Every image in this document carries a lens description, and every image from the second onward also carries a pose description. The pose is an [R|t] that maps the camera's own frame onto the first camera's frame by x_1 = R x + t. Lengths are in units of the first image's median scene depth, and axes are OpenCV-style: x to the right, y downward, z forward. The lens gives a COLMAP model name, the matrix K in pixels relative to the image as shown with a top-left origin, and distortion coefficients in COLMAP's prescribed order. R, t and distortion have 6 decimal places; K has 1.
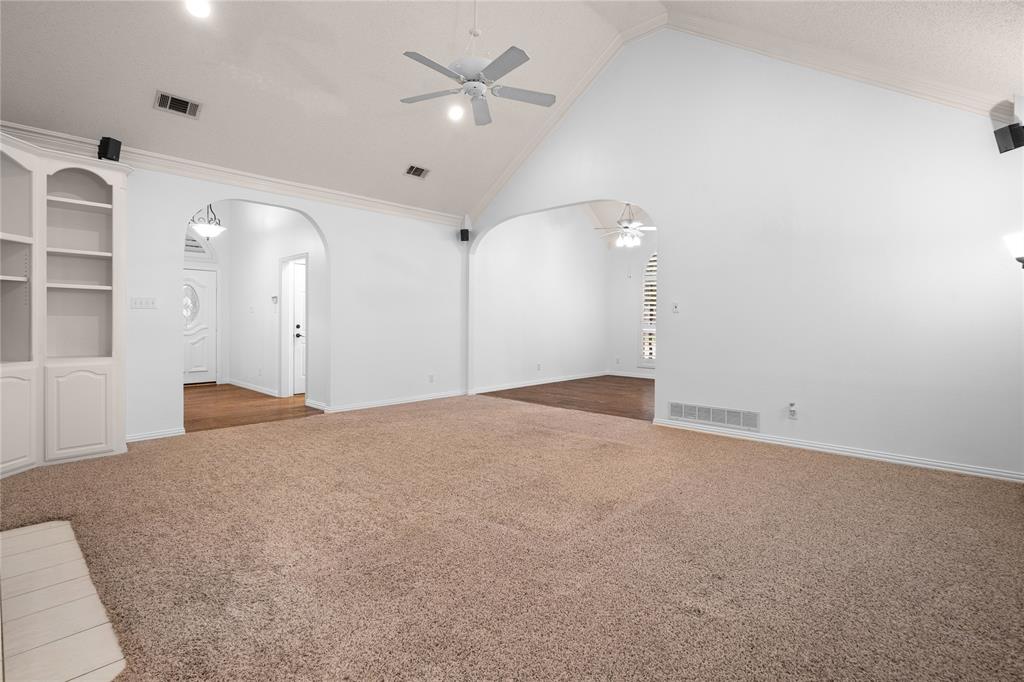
lens RADIAL K [[481.5, 0, 511.5], [0, 481.5, 326.0], [0, 0, 1]] dist [0.000481, -0.000377]
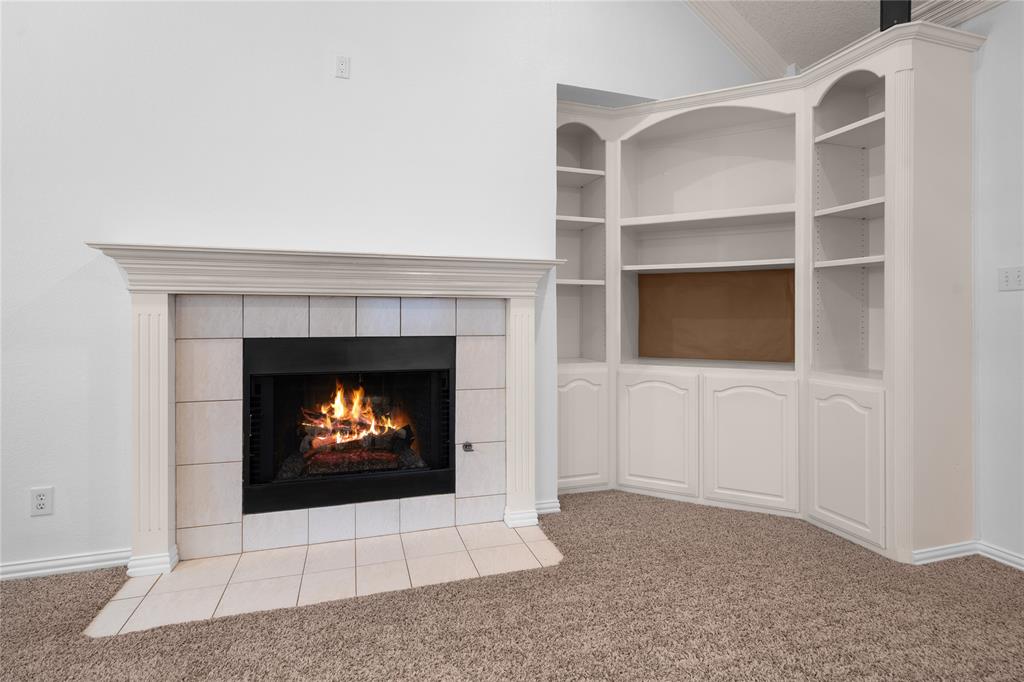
lens RADIAL K [[526.4, 0, 525.0], [0, 526.4, 311.7], [0, 0, 1]] dist [0.001301, 0.000460]
pose [[-0.566773, 0.000010, -0.823874, -0.096860], [-0.006632, 0.999968, 0.004574, -0.018728], [0.823847, 0.008057, -0.566755, 1.125005]]
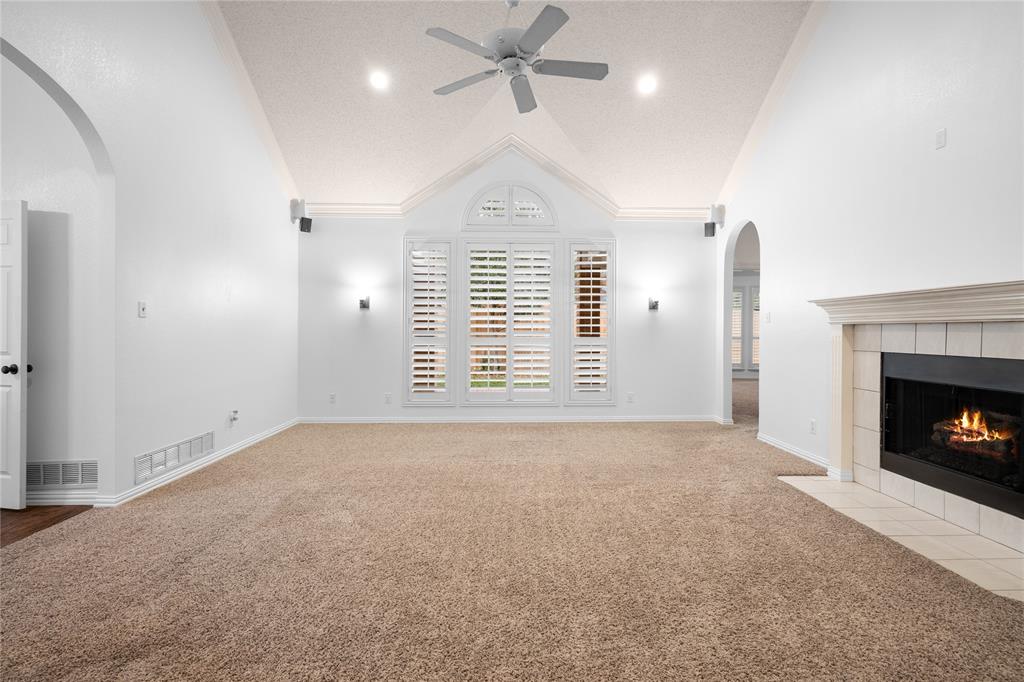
lens RADIAL K [[490.3, 0, 513.0], [0, 490.3, 334.3], [0, 0, 1]] dist [-0.001406, -0.000023]
pose [[-0.626851, -0.009549, 0.779081, -0.629154], [-0.005781, 0.999954, 0.007605, -0.017500], [-0.779118, 0.000264, -0.626878, 1.523311]]
